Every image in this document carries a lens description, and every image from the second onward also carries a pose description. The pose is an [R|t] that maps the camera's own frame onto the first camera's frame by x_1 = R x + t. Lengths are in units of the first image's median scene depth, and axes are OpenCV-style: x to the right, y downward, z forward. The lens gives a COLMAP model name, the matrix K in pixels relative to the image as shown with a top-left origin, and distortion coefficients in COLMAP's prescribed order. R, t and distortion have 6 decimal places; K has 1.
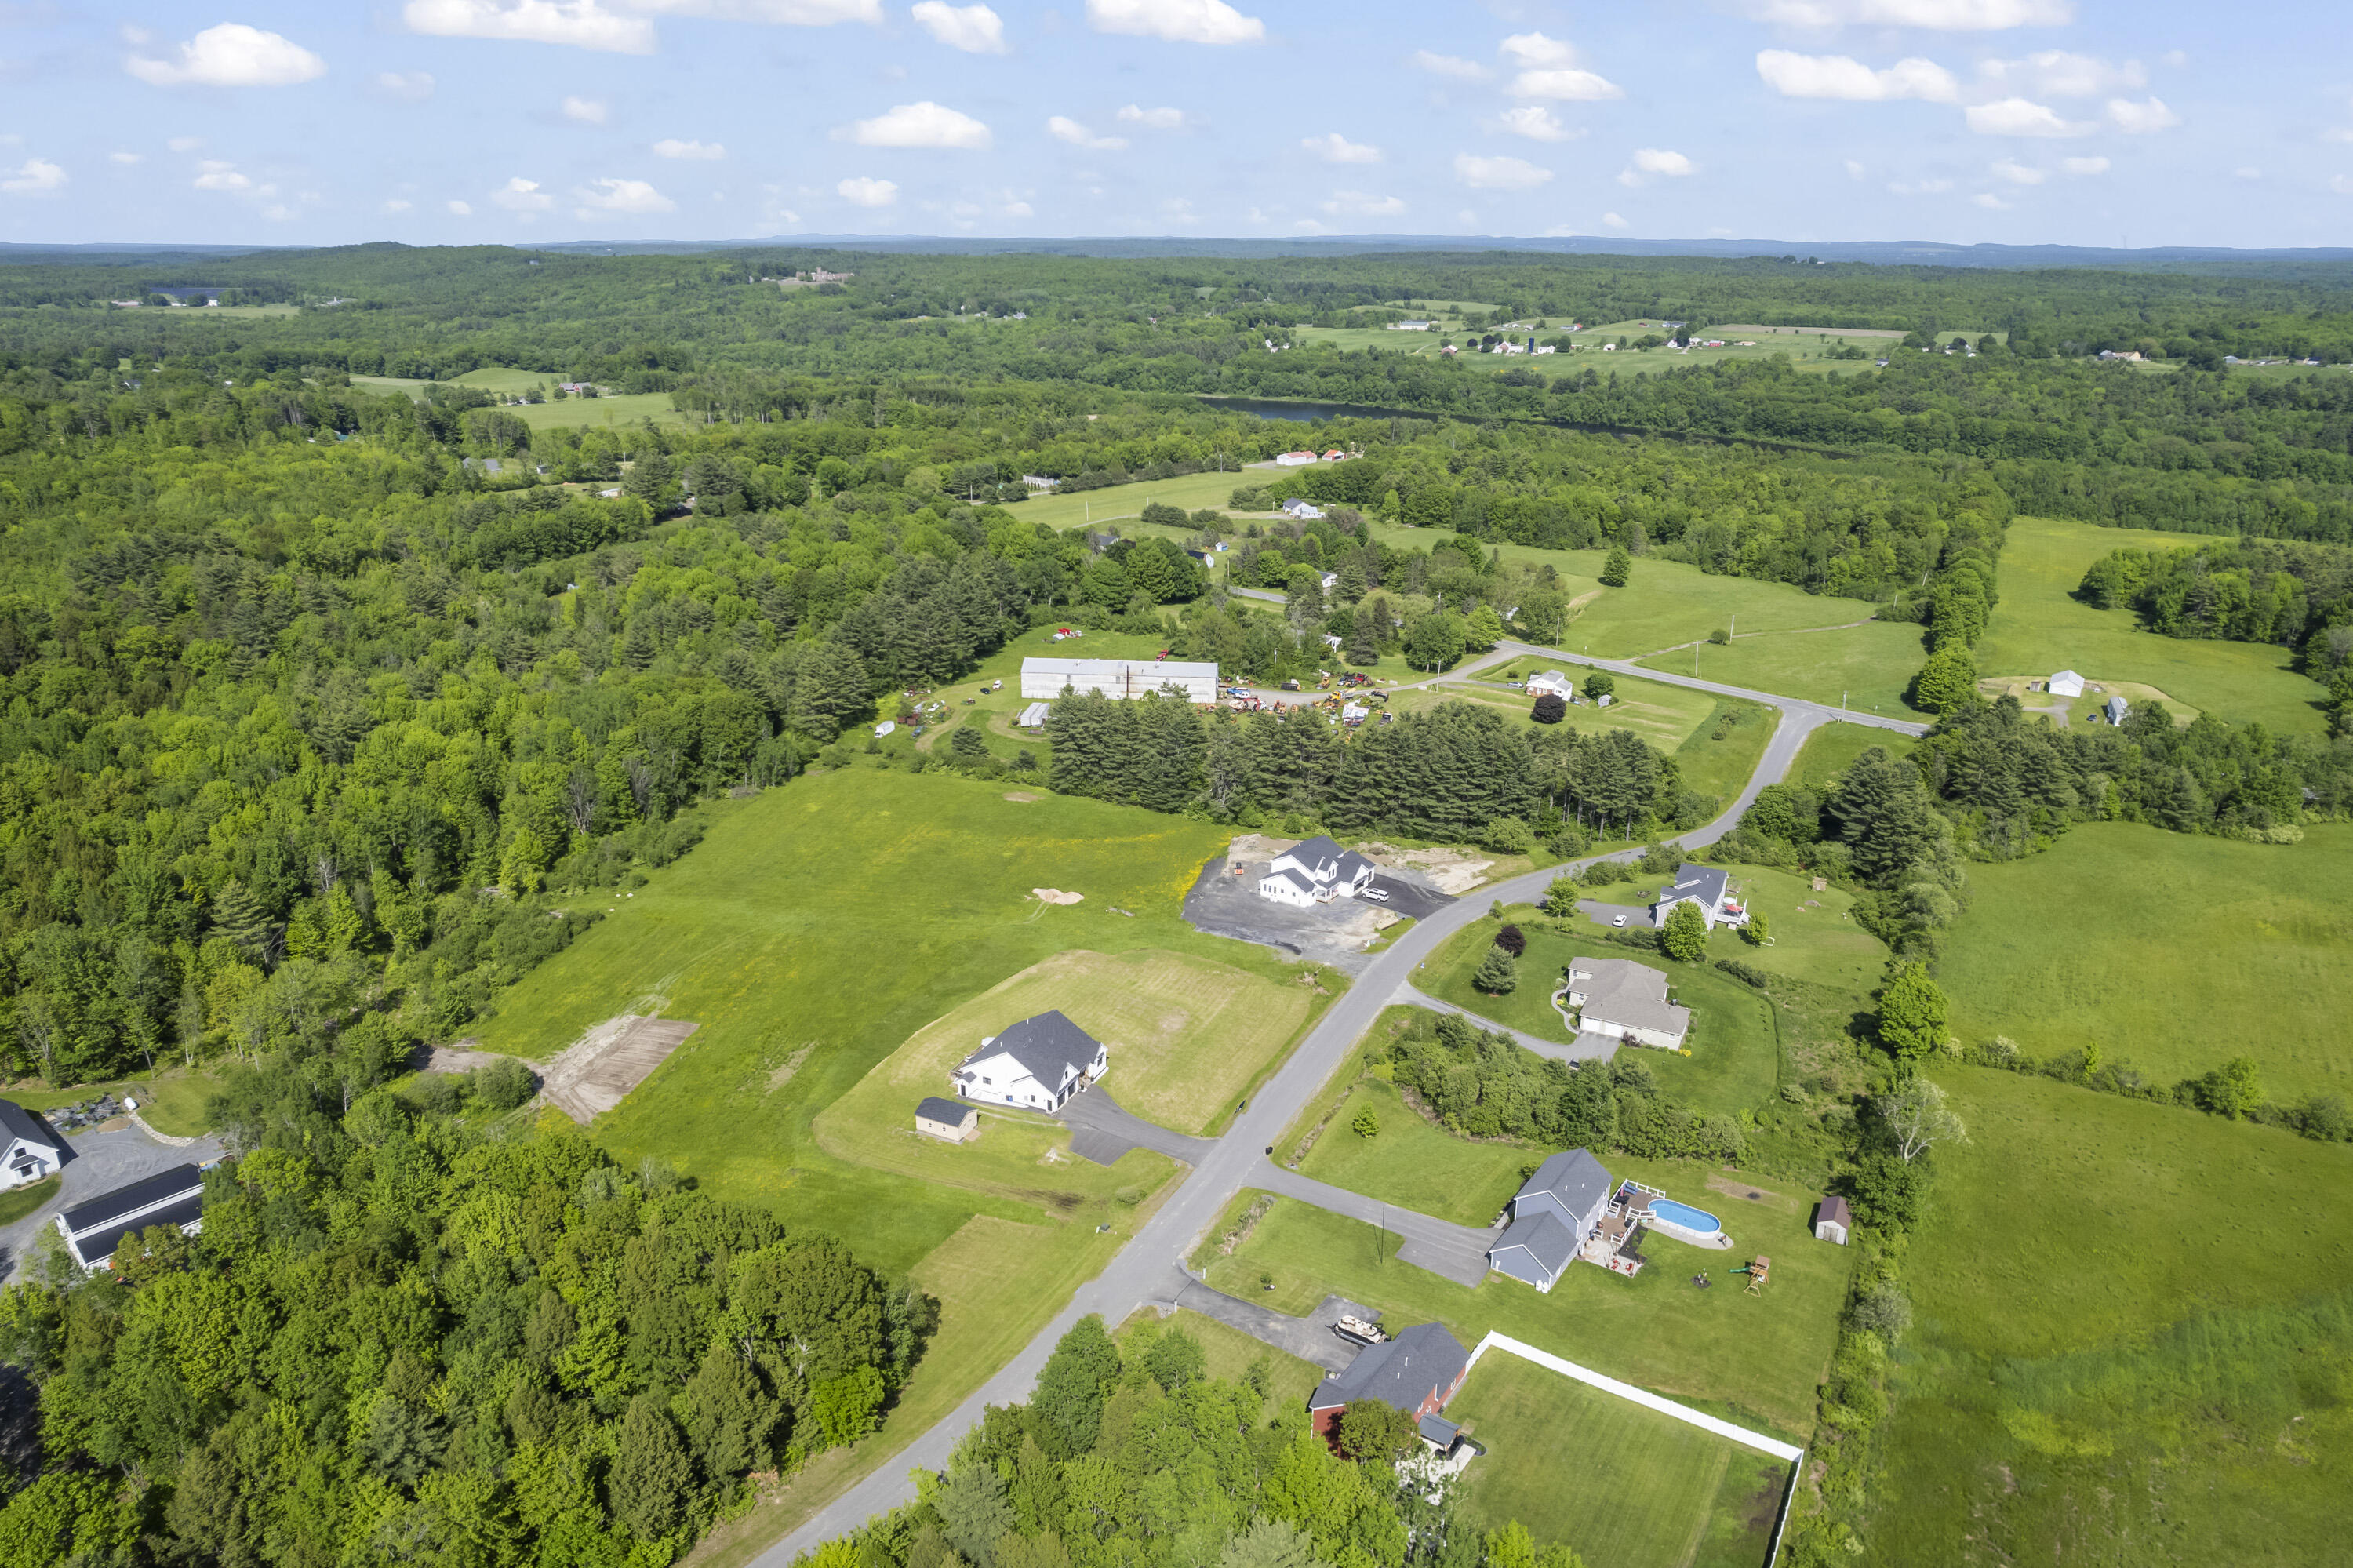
lens RADIAL K [[1515.1, 0, 1176.5], [0, 1515.1, 784.0], [0, 0, 1]] dist [-0.074023, 0.064793]
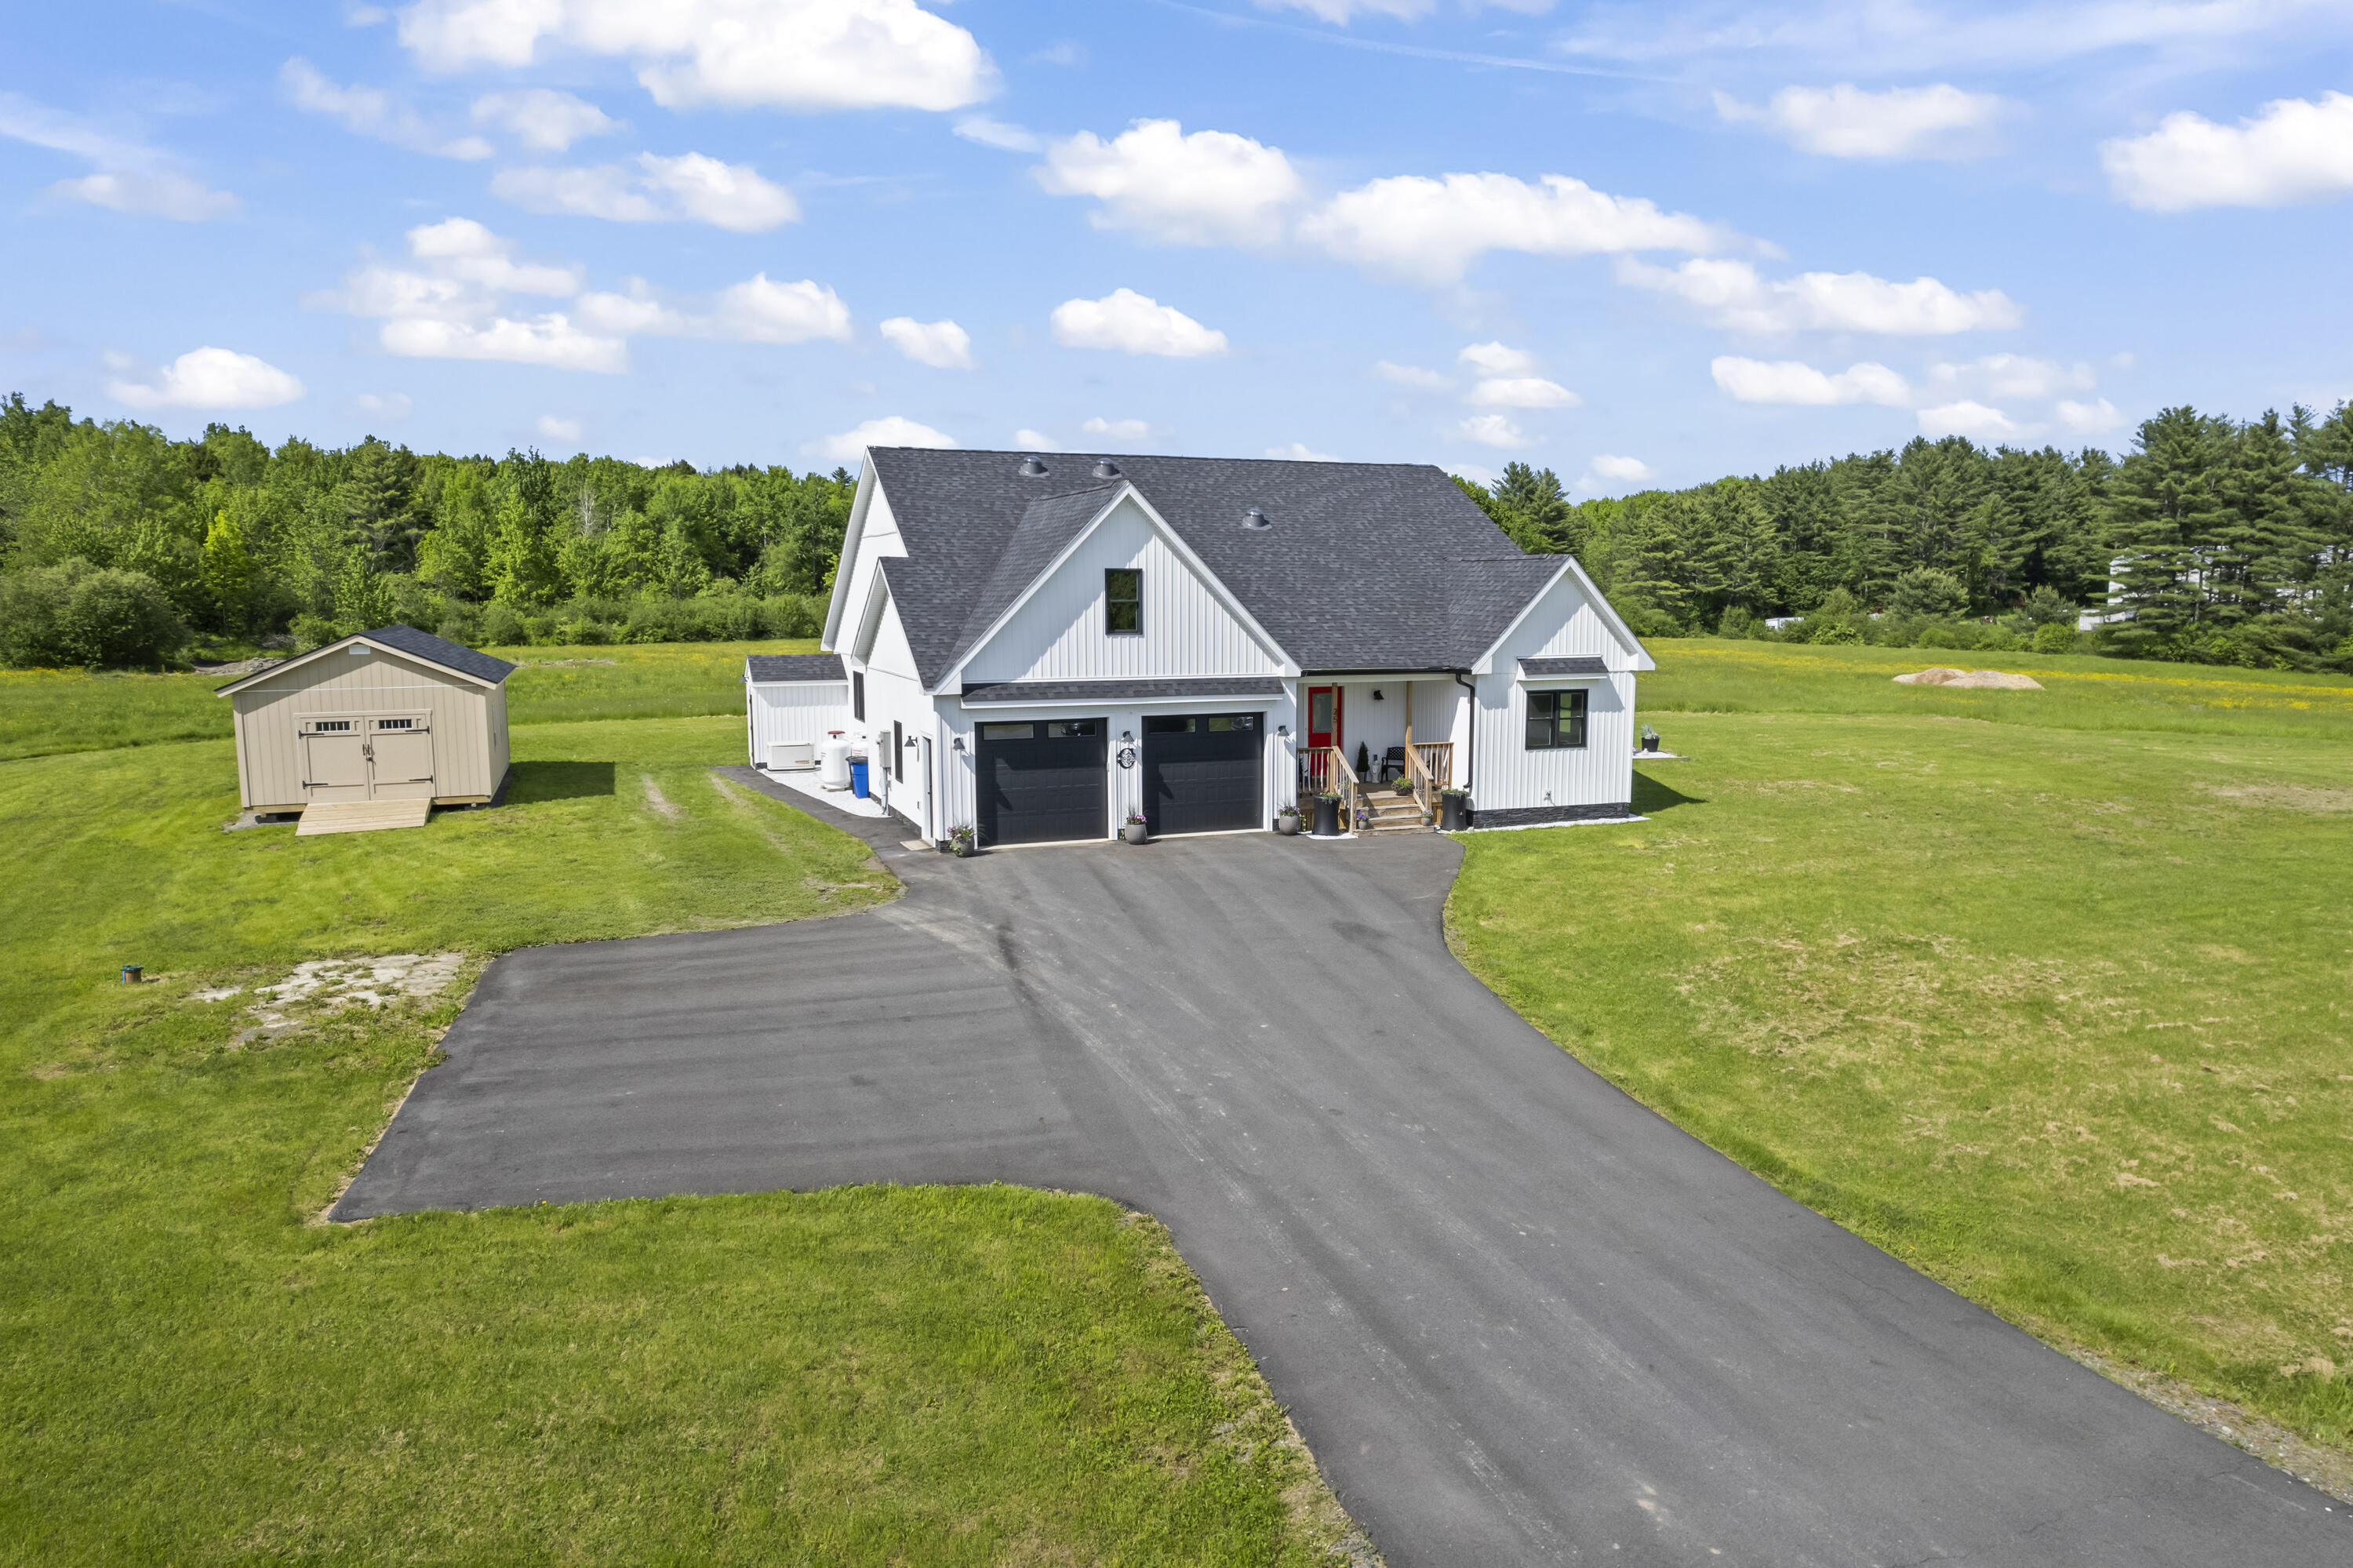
lens RADIAL K [[1519.6, 0, 1176.5], [0, 1519.6, 784.0], [0, 0, 1]] dist [-0.092339, 0.095473]
pose [[0.726359, 0.087729, -0.681694, 0.013914], [-0.228032, 0.966403, -0.118603, 0.165458], [0.648386, 0.241597, 0.721960, 0.682888]]
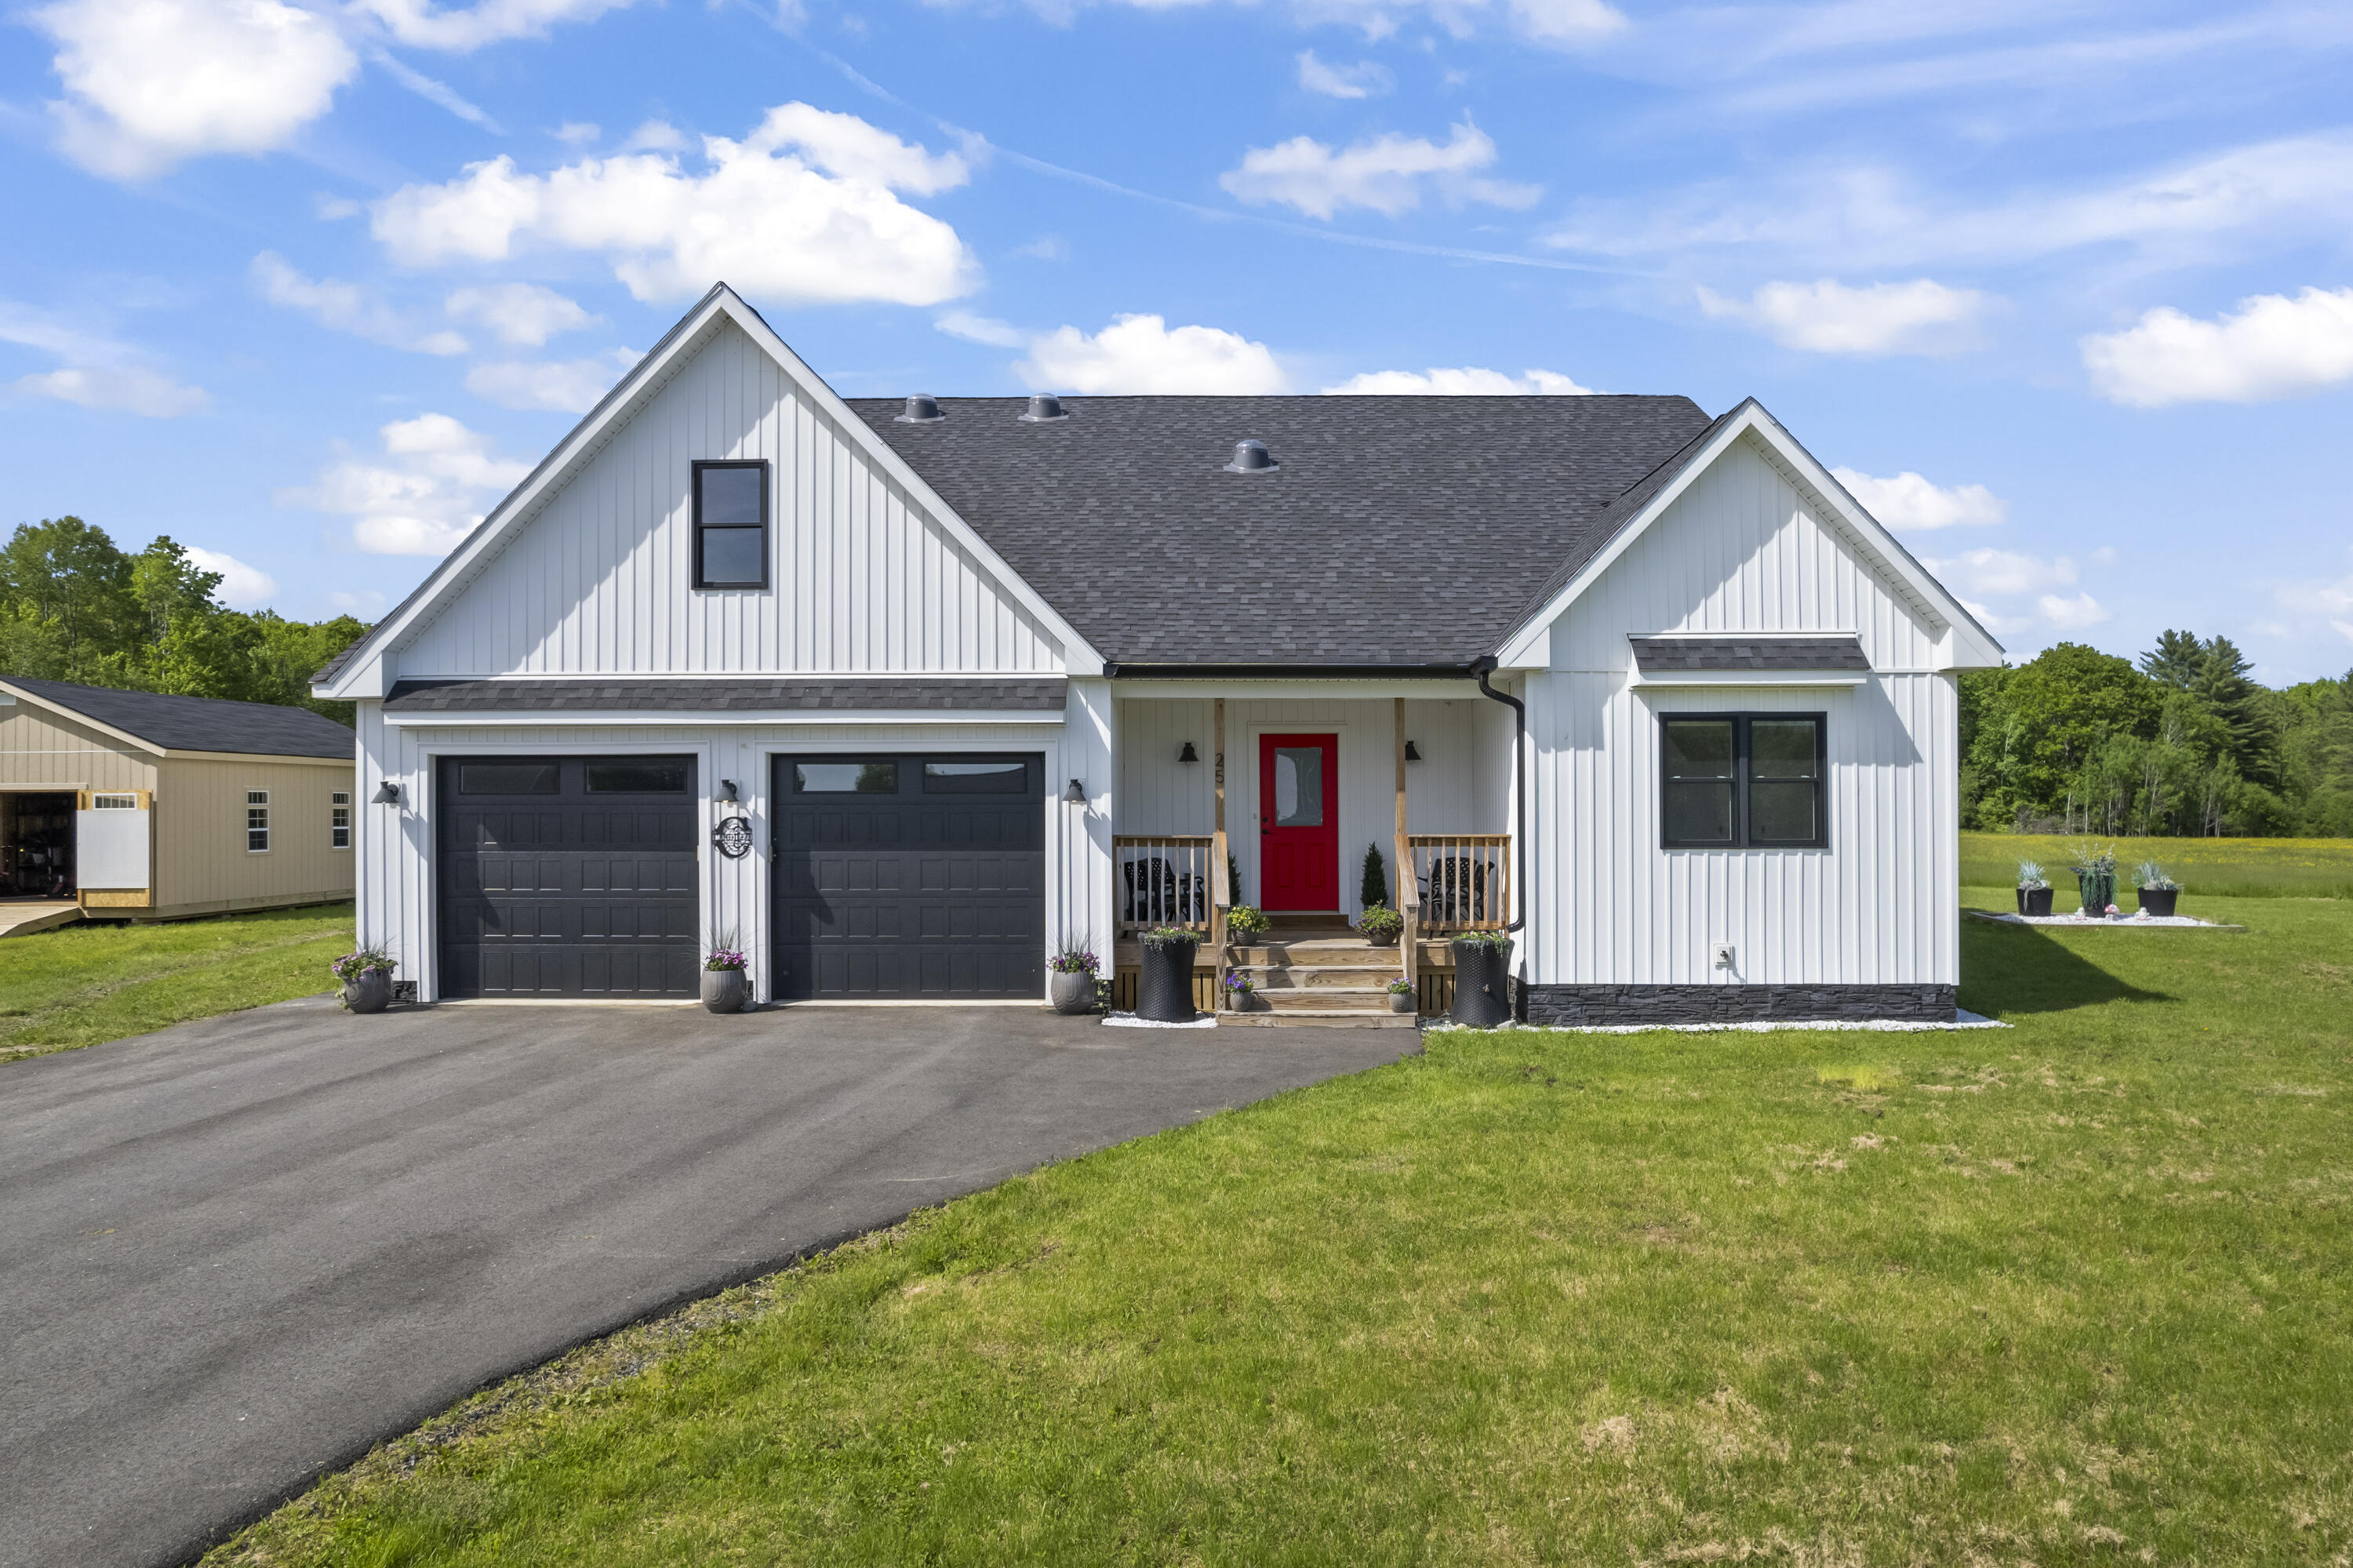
lens RADIAL K [[1521.2, 0, 1209.8], [0, 1521.2, 786.6], [0, 0, 1]] dist [-0.067550, 0.065925]
pose [[0.421626, -0.015701, -0.906634, -0.004662], [-0.299524, 0.941316, -0.155594, 0.154576], [0.855872, 0.337161, 0.392181, 0.743741]]
